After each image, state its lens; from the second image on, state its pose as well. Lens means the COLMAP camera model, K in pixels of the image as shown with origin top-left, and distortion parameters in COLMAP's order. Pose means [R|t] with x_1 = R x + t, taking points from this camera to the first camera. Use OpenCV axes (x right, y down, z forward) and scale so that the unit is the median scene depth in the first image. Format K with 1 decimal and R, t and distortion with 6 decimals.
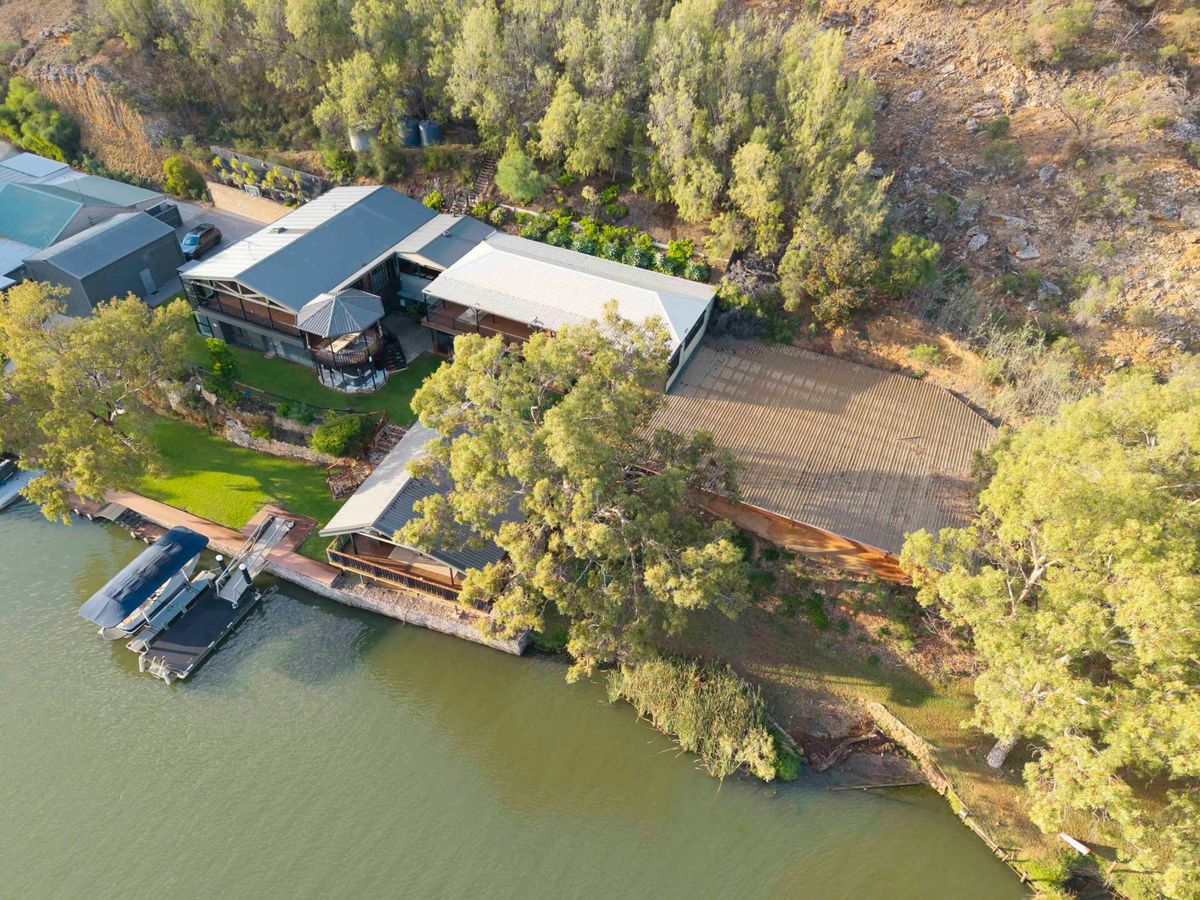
lens RADIAL K [[802.1, 0, 597.2], [0, 802.1, 459.0], [0, 0, 1]] dist [0.012011, -0.013338]
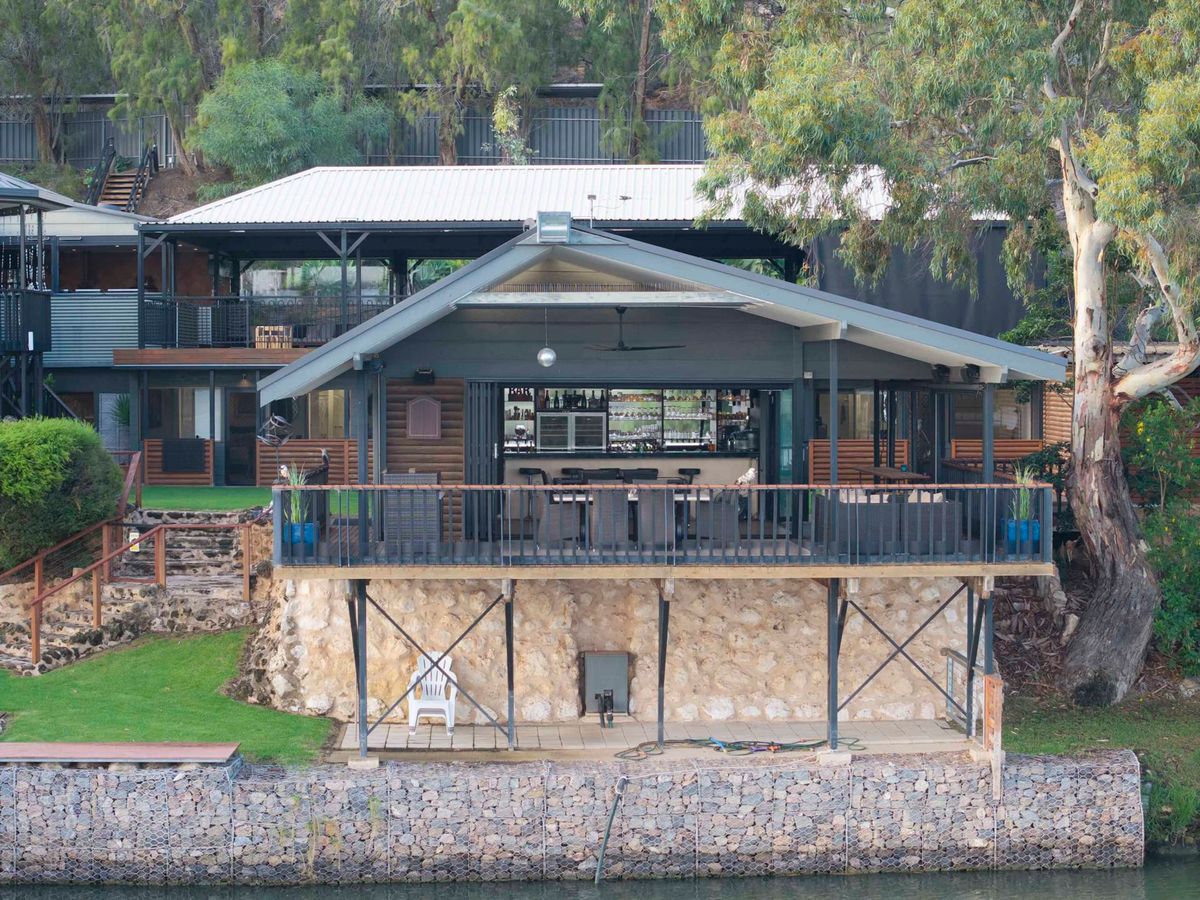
lens RADIAL K [[2414.4, 0, 600.0], [0, 2414.4, 450.0], [0, 0, 1]] dist [-0.265772, 1.537515]
pose [[0.920772, -0.038521, 0.388195, -0.416394], [0.279781, 0.758671, -0.588337, 0.426632], [-0.271849, 0.650334, 0.709341, 0.397049]]
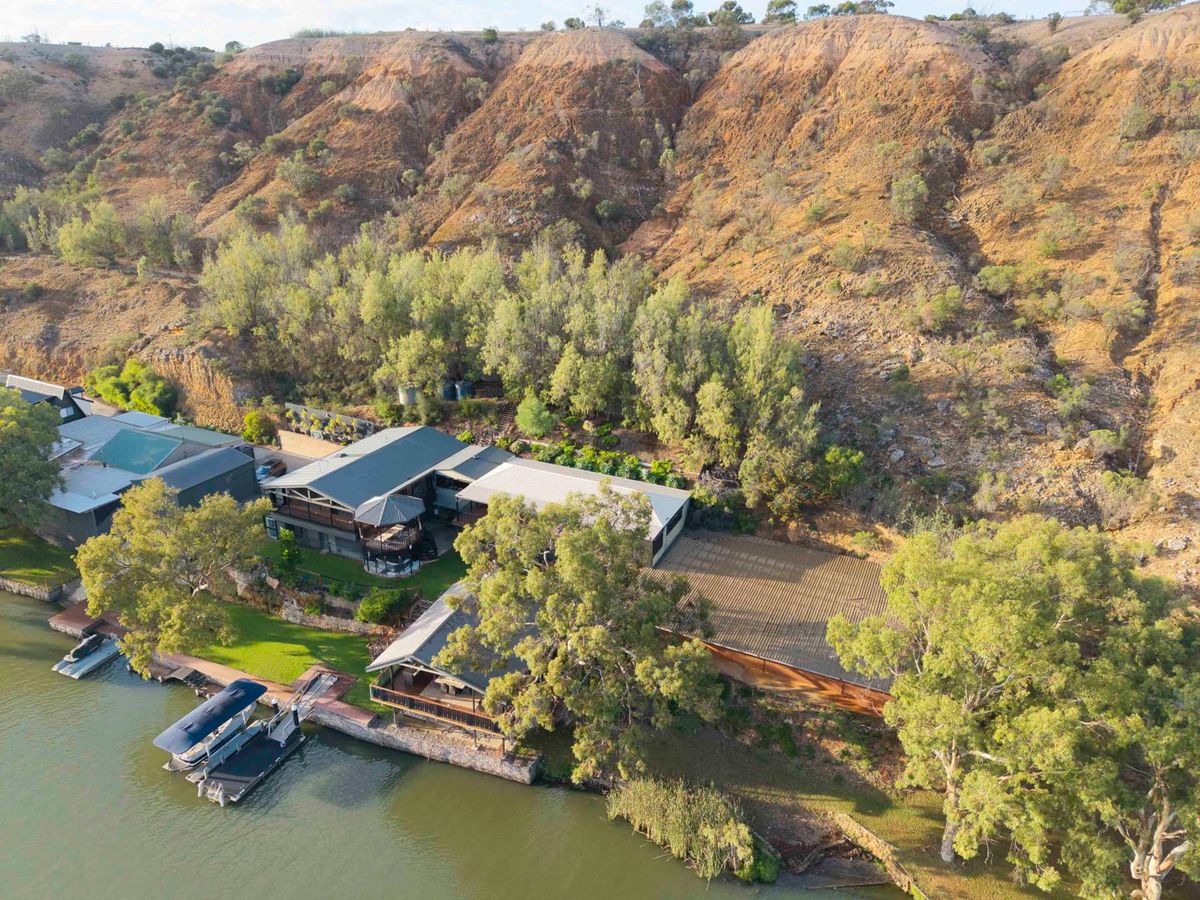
lens RADIAL K [[802.1, 0, 597.2], [0, 802.1, 459.0], [0, 0, 1]] dist [0.012011, -0.013338]
pose [[0.999952, -0.009764, 0.000519, 0.002664], [0.009345, 0.938760, -0.344446, 0.171019], [0.002876, 0.344434, 0.938806, -0.189837]]
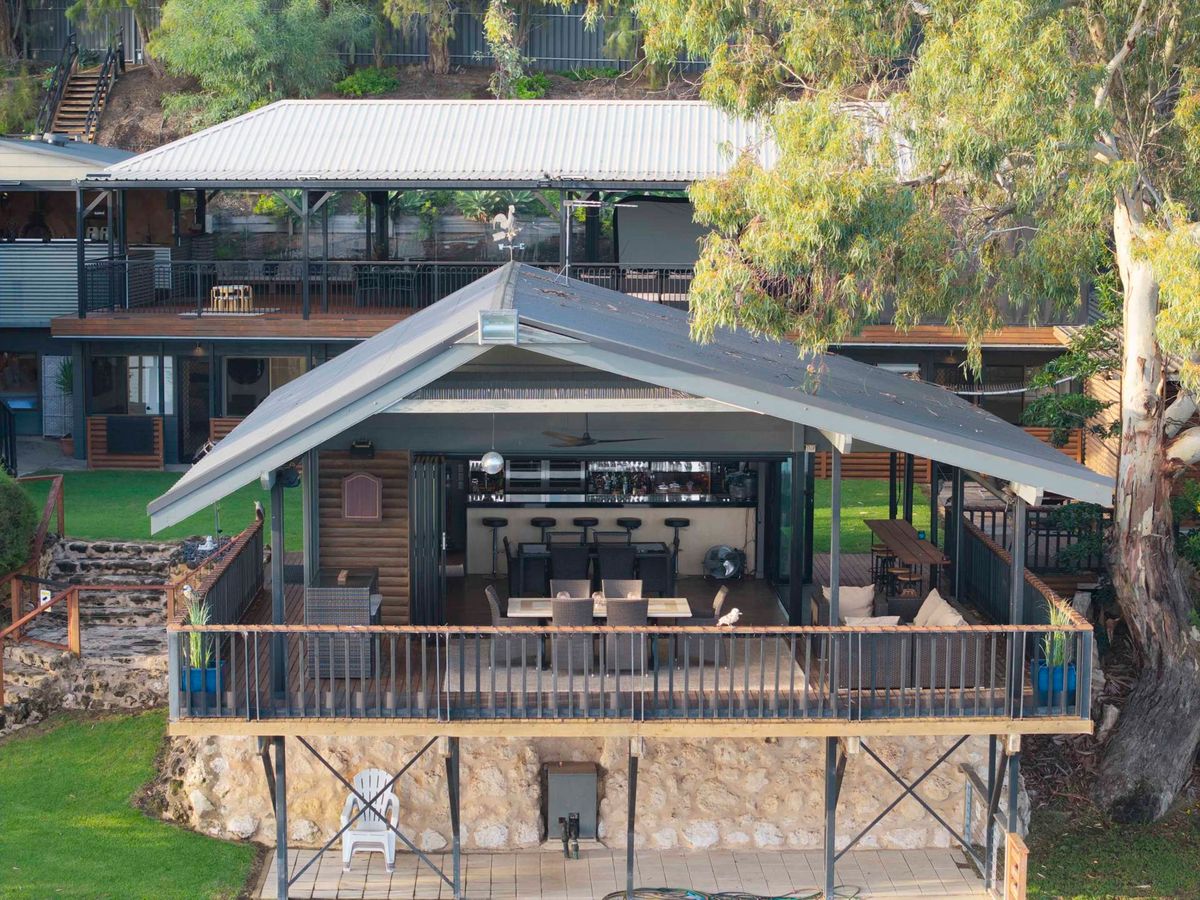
lens RADIAL K [[2414.4, 0, 600.0], [0, 2414.4, 450.0], [0, 0, 1]] dist [-0.265772, 1.537515]
pose [[0.926582, -0.065977, 0.370261, -0.364450], [0.266322, 0.810239, -0.522097, 0.325813], [-0.265554, 0.582375, 0.768324, 0.414373]]
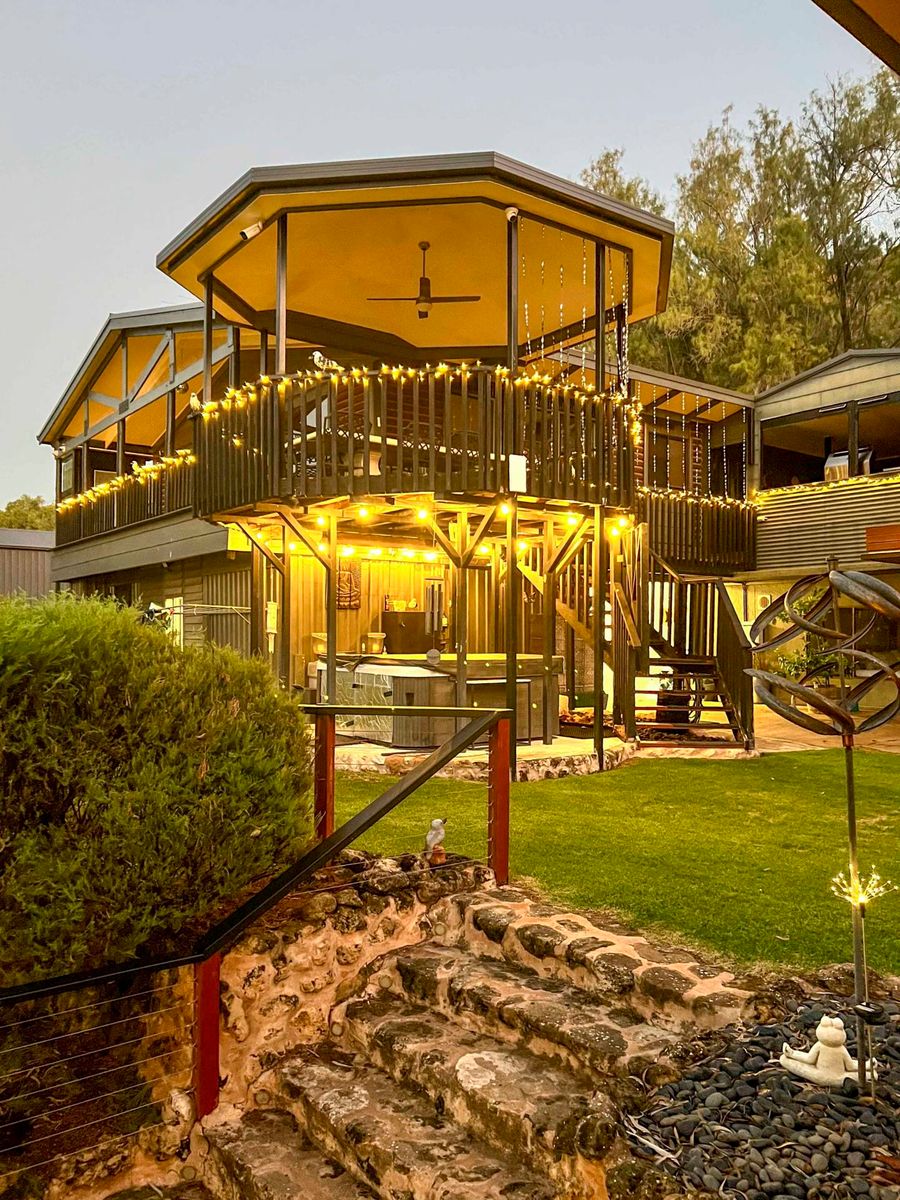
lens RADIAL K [[938.3, 0, 448.9], [0, 938.3, 621.0], [0, 0, 1]] dist [0.010891, 0.000226]
pose [[0.878649, -0.032128, -0.476386, -0.213541], [-0.298863, 0.741103, -0.601205, -0.003800], [0.372367, 0.670622, 0.641568, 0.900093]]
